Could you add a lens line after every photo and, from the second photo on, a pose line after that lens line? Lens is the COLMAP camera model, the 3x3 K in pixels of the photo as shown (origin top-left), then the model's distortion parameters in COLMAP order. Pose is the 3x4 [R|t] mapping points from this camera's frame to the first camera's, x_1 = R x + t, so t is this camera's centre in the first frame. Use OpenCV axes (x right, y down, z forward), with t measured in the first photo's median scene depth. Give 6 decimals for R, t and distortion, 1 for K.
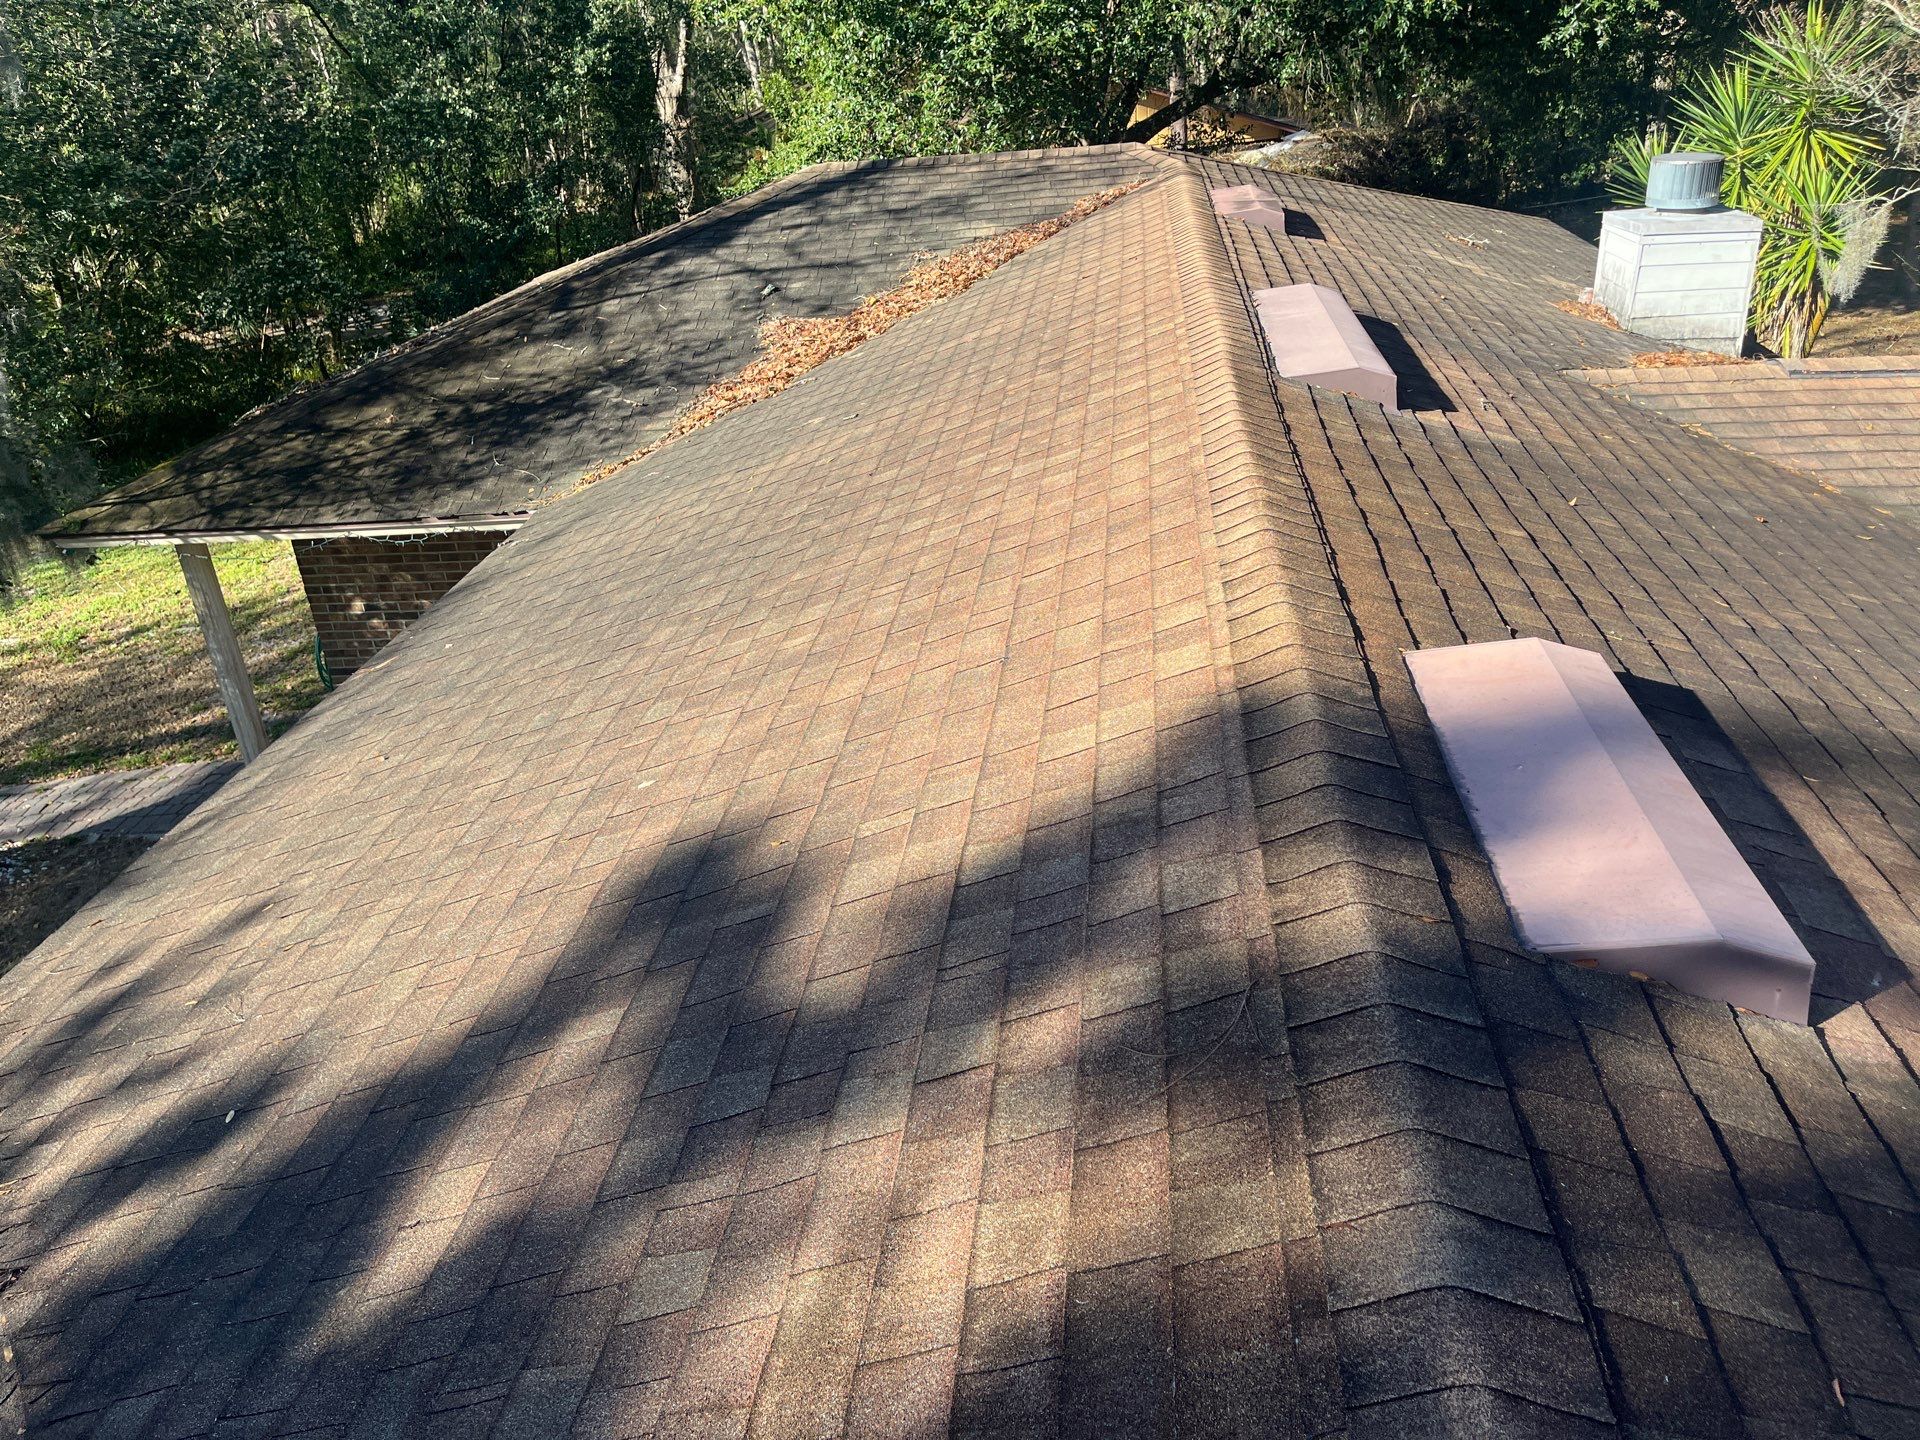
lens RADIAL K [[1466.1, 0, 960.0], [0, 1466.1, 720.0], [0, 0, 1]] dist [-0.001628, -0.002531]
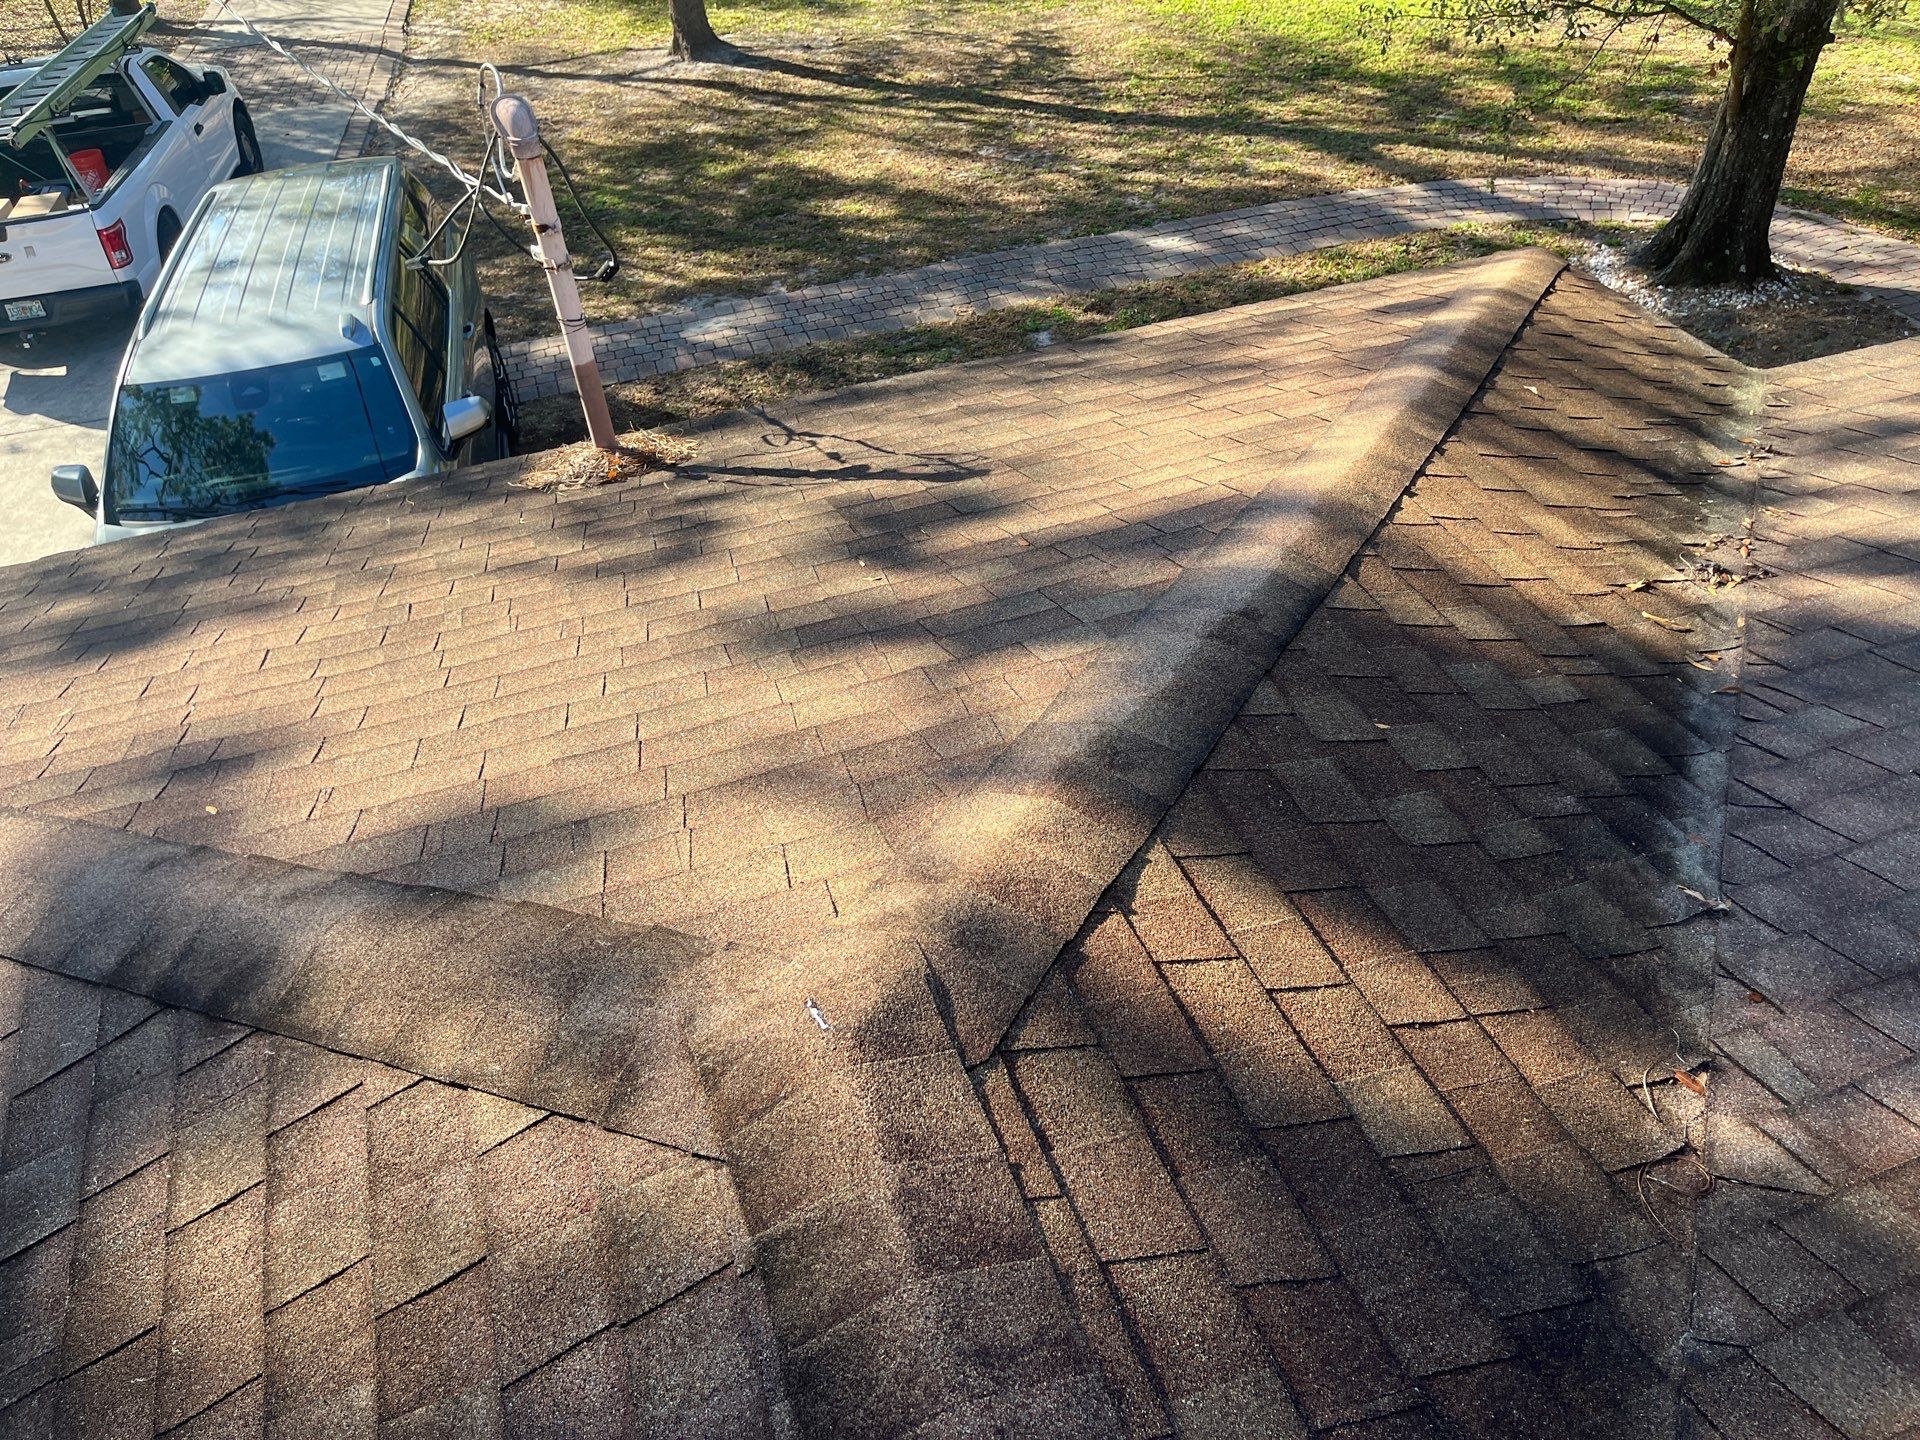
lens RADIAL K [[1466.1, 0, 960.0], [0, 1466.1, 720.0], [0, 0, 1]] dist [-0.001628, -0.002531]
pose [[0.437842, 0.633005, -0.638435, -0.043756], [-0.400050, 0.773119, 0.492186, 0.059432], [0.805142, 0.039906, 0.591738, -0.074485]]
